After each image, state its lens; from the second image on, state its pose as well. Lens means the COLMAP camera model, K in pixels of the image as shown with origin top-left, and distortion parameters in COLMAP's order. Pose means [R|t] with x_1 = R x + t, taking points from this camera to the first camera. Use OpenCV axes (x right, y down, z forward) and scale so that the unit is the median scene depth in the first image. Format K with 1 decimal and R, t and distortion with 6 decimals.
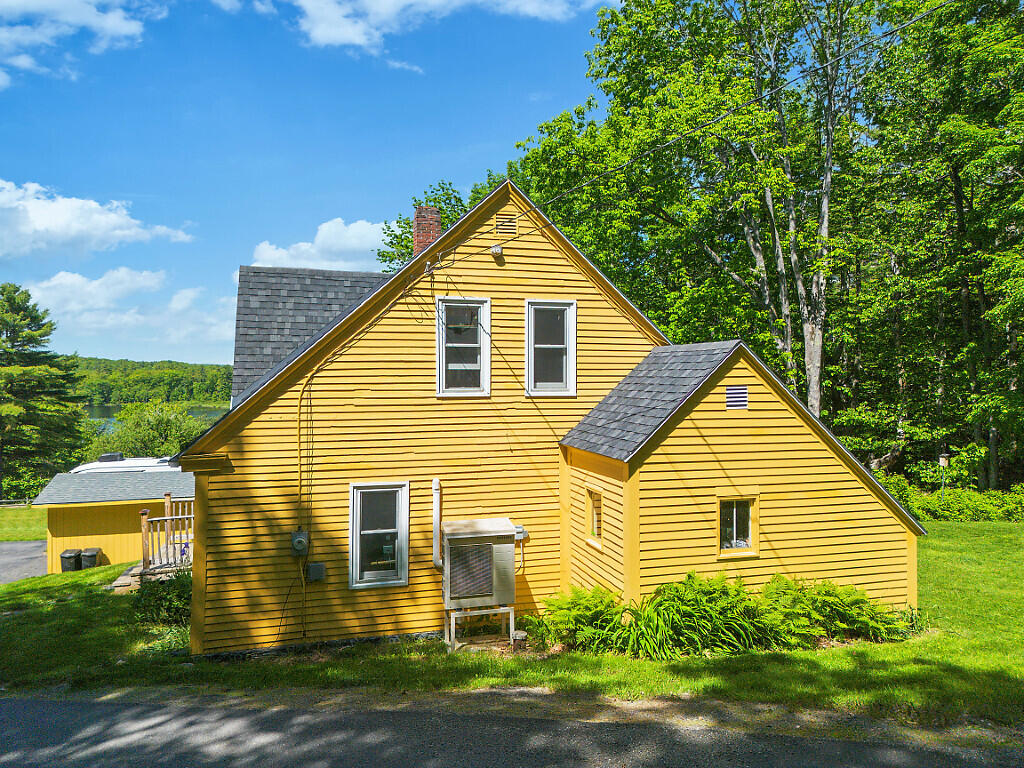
lens RADIAL K [[710.7, 0, 514.6], [0, 710.7, 378.0], [0, 0, 1]] dist [0.053335, -0.018746]
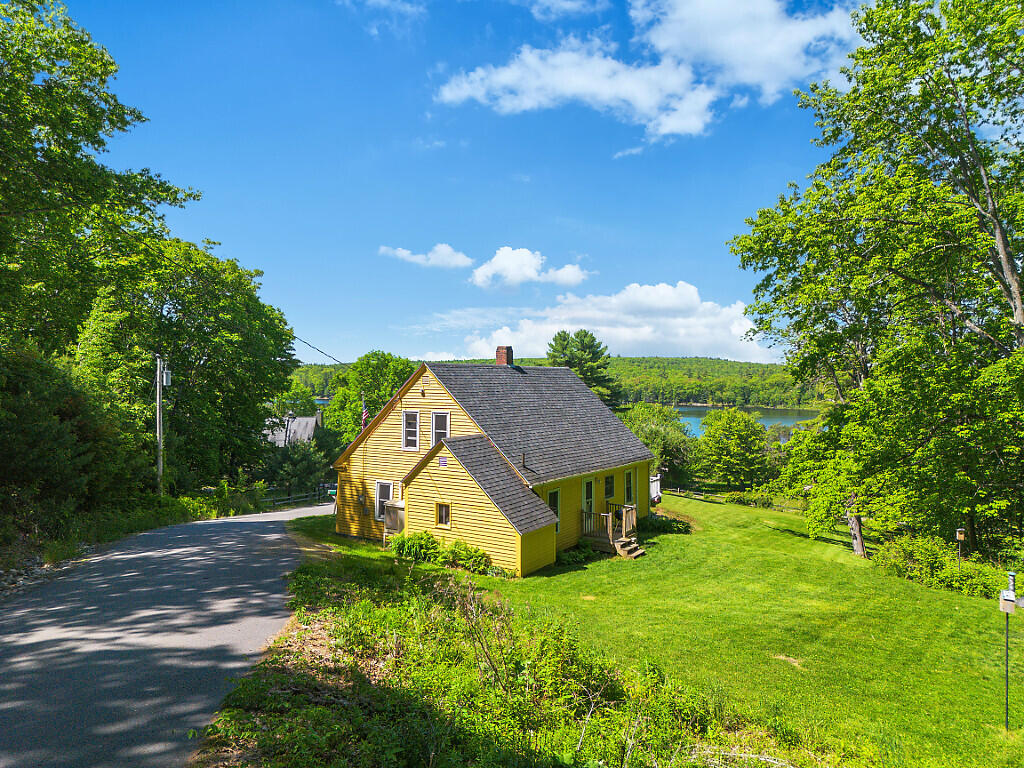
lens RADIAL K [[710.7, 0, 509.7], [0, 710.7, 382.1], [0, 0, 1]] dist [0.053335, -0.018746]
pose [[0.654208, 0.009114, -0.756260, 2.052463], [-0.006909, 0.999958, 0.006074, -0.232927], [0.756283, 0.001252, 0.654243, -0.359909]]
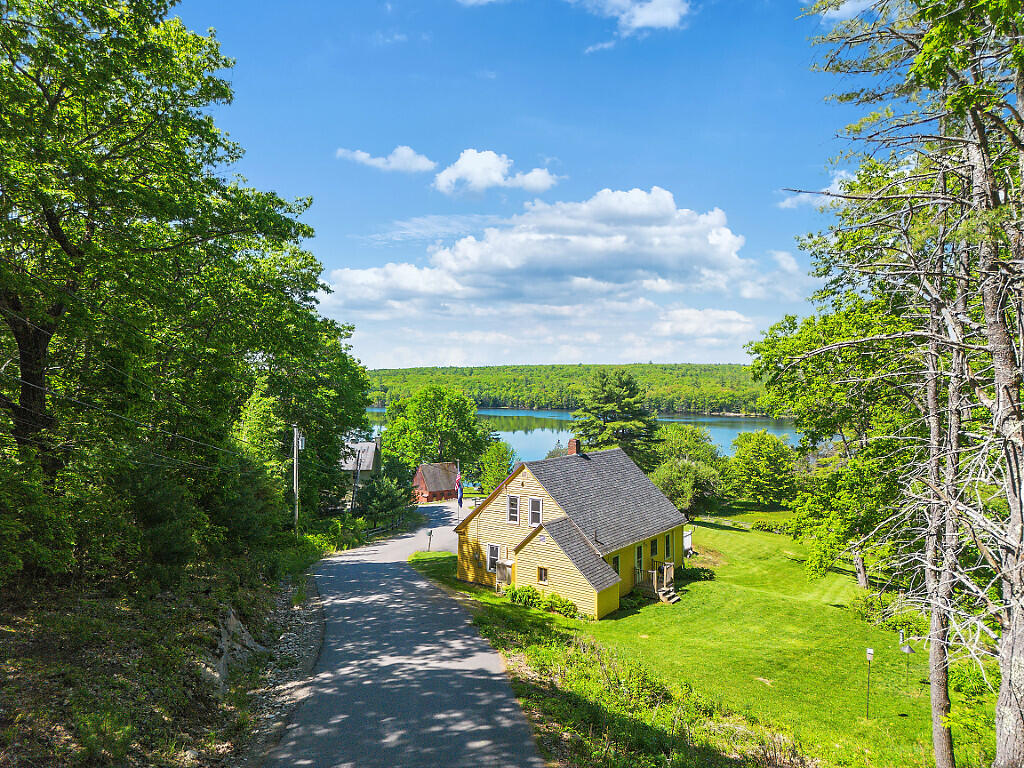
lens RADIAL K [[710.7, 0, 510.1], [0, 710.7, 379.7], [0, 0, 1]] dist [0.053335, -0.018746]
pose [[0.621496, 0.003119, -0.783411, 2.715683], [-0.008876, 0.999956, -0.003060, -0.684678], [0.783367, 0.008856, 0.621496, -1.221399]]
